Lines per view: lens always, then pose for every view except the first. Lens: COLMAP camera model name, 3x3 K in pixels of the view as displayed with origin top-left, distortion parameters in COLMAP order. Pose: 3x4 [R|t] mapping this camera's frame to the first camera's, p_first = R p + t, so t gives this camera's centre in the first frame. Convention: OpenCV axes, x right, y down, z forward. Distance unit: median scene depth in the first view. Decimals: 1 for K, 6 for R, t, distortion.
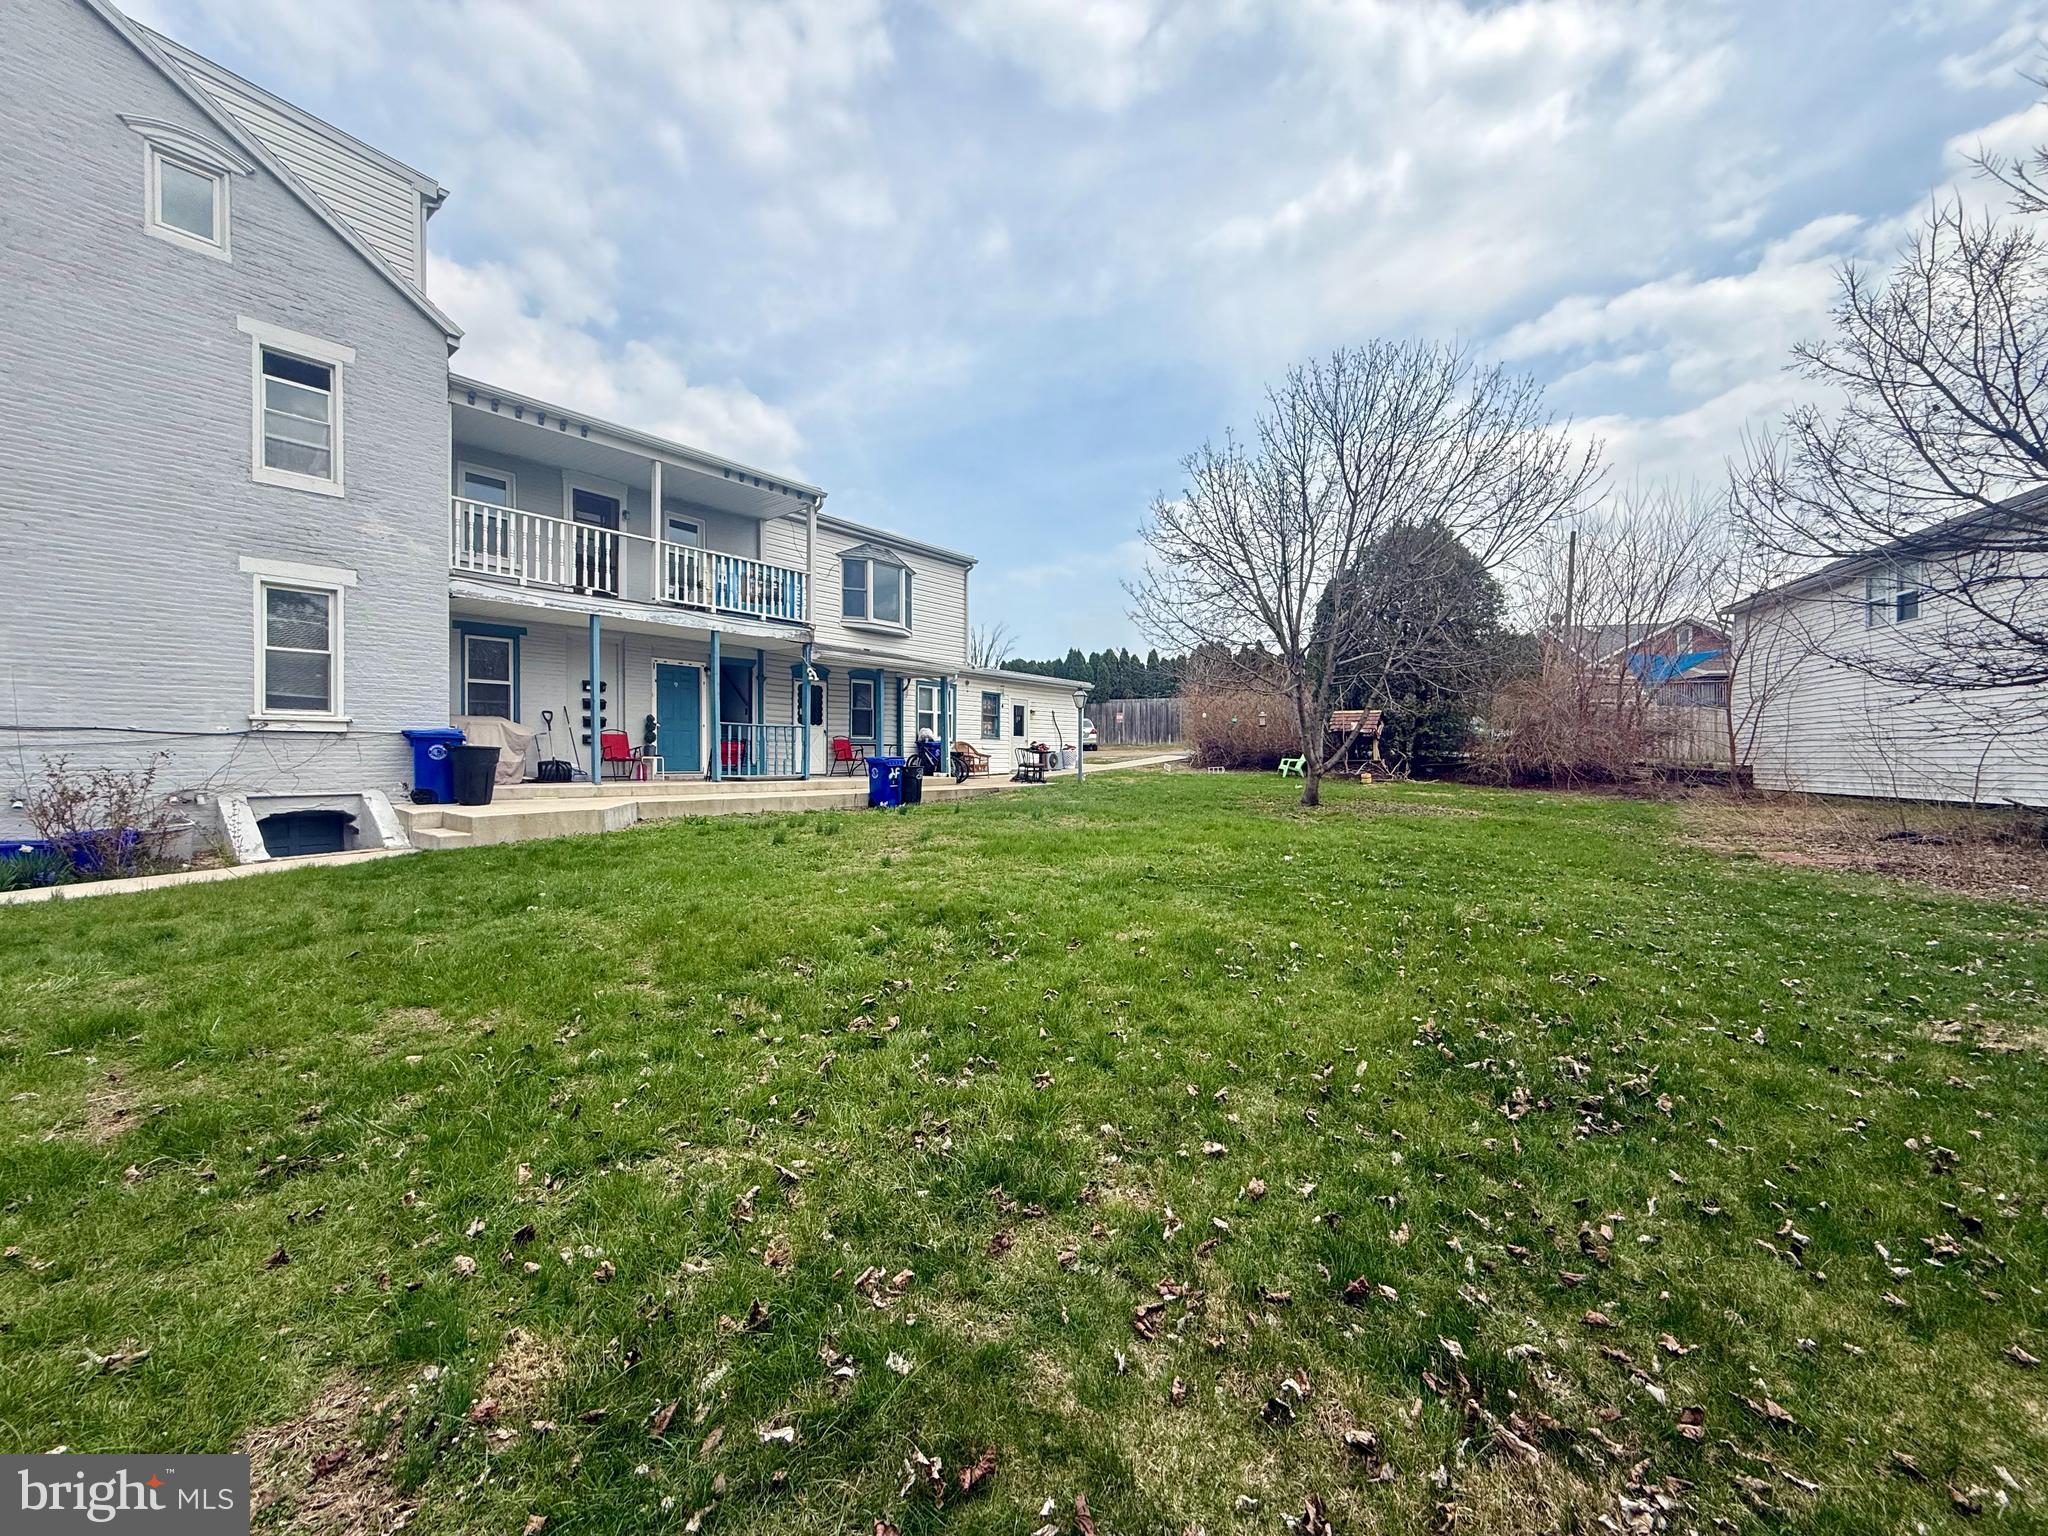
lens RADIAL K [[818.1, 0, 998.4], [0, 818.1, 767.3], [0, 0, 1]] dist [-0.001454, 0.000501]
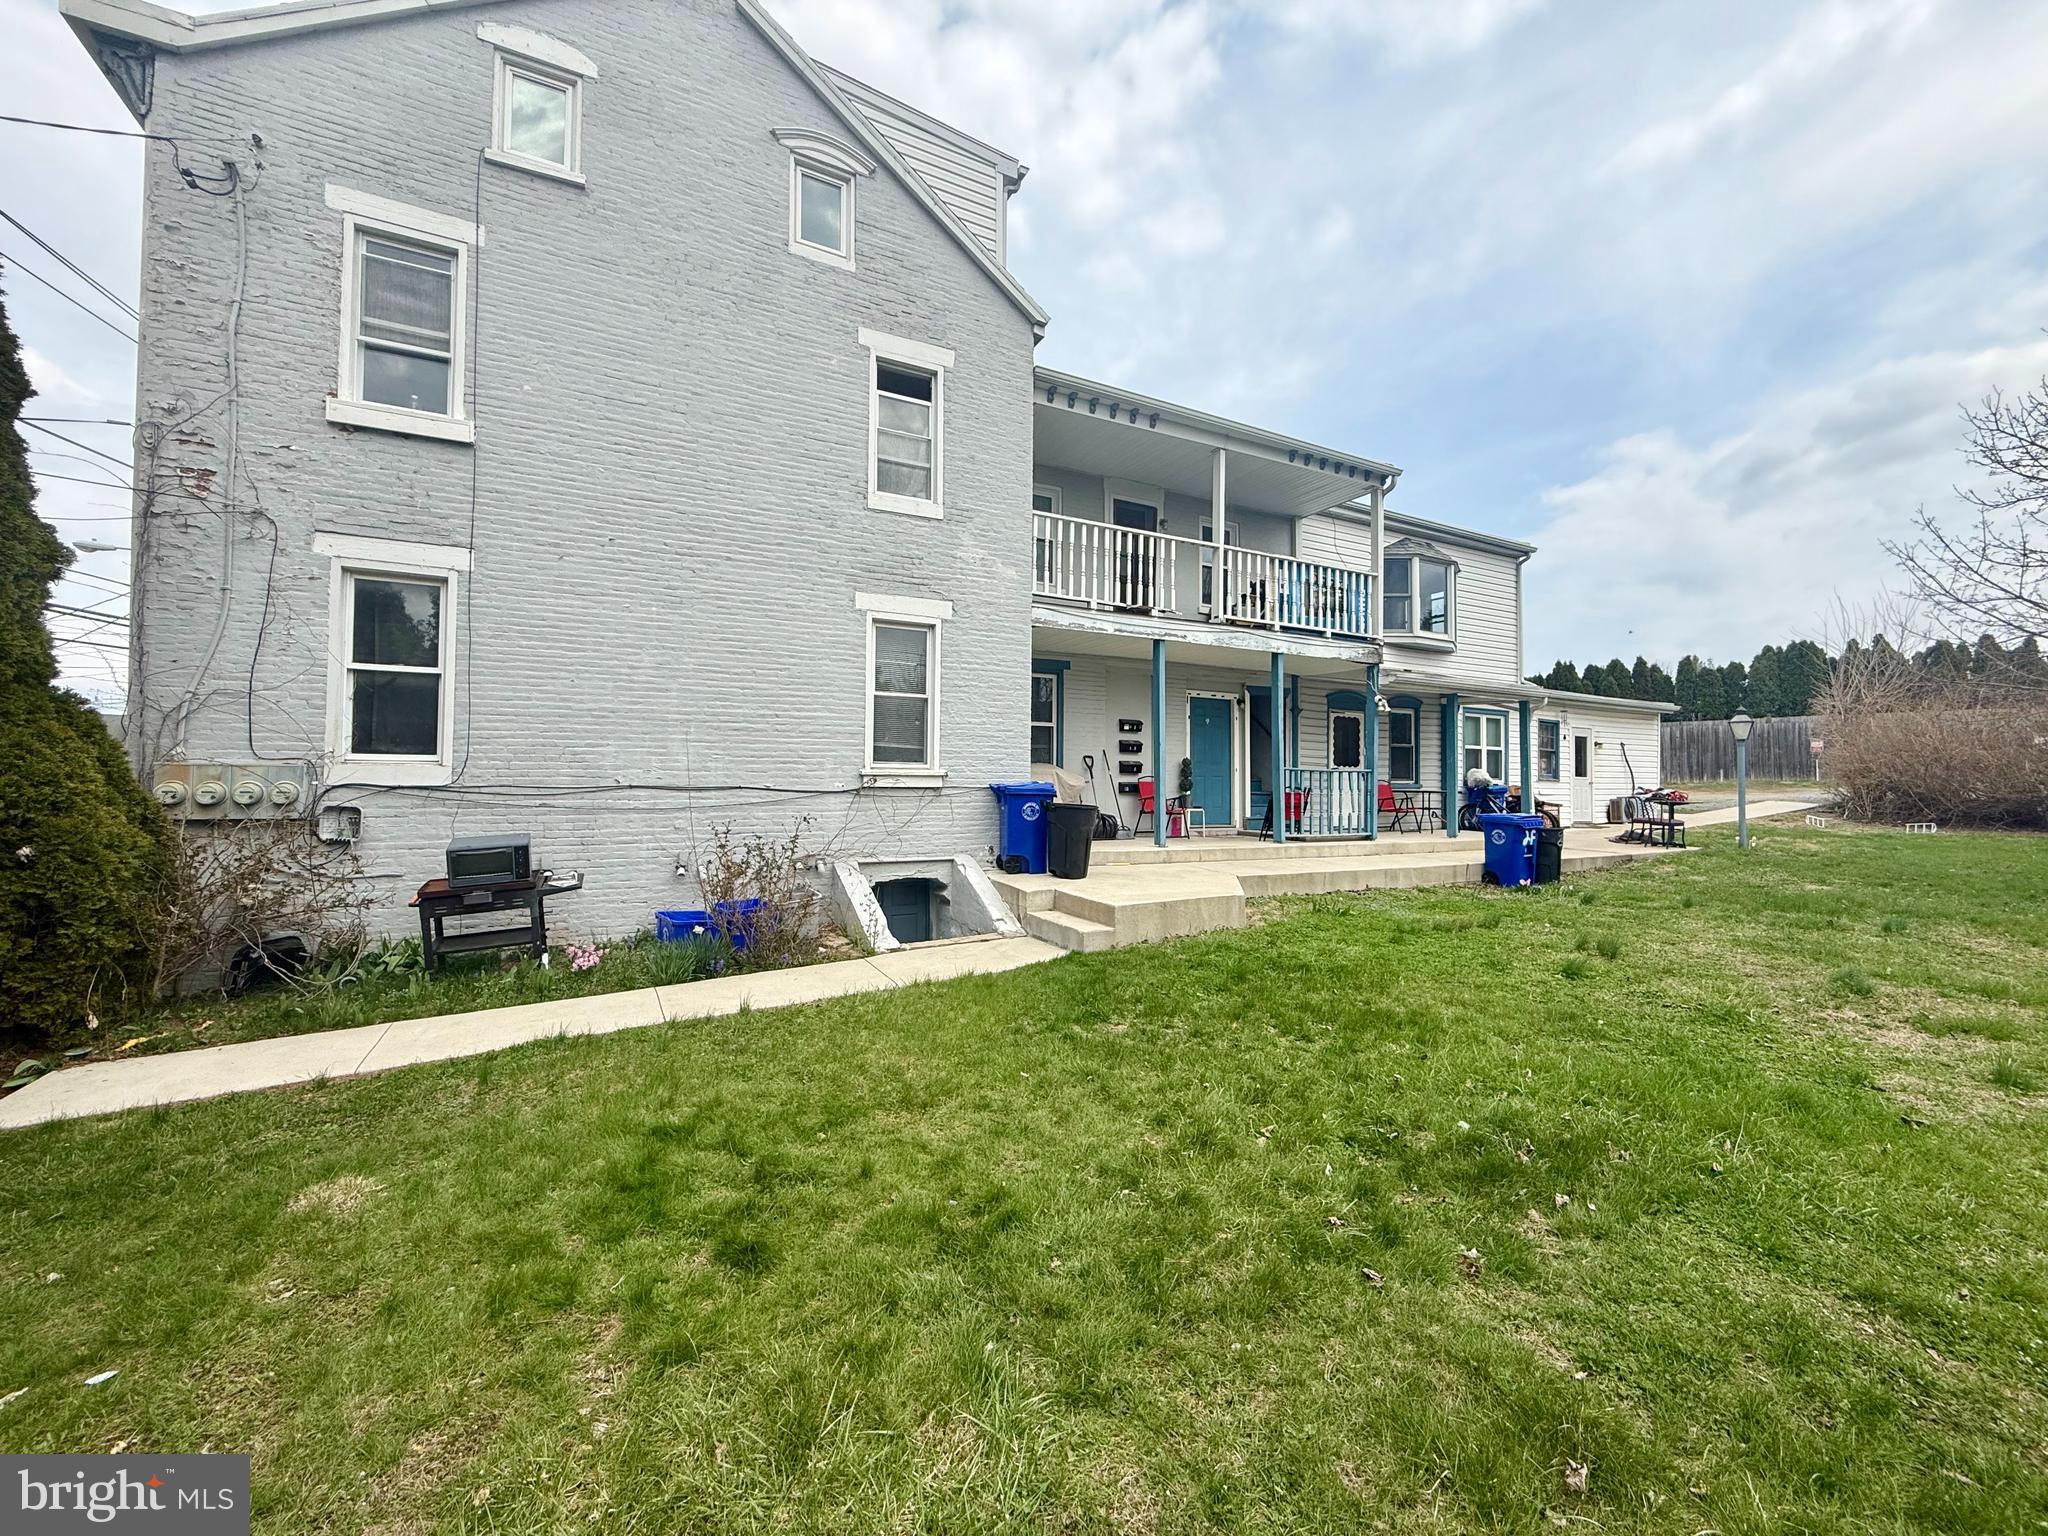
lens RADIAL K [[818.1, 0, 984.2], [0, 818.1, 768.1], [0, 0, 1]] dist [-0.001454, 0.000501]
pose [[0.921752, 0.000838, -0.387779, -0.286164], [-0.012946, 0.999507, -0.028612, -0.026956], [0.387564, 0.031394, 0.921308, 0.149350]]
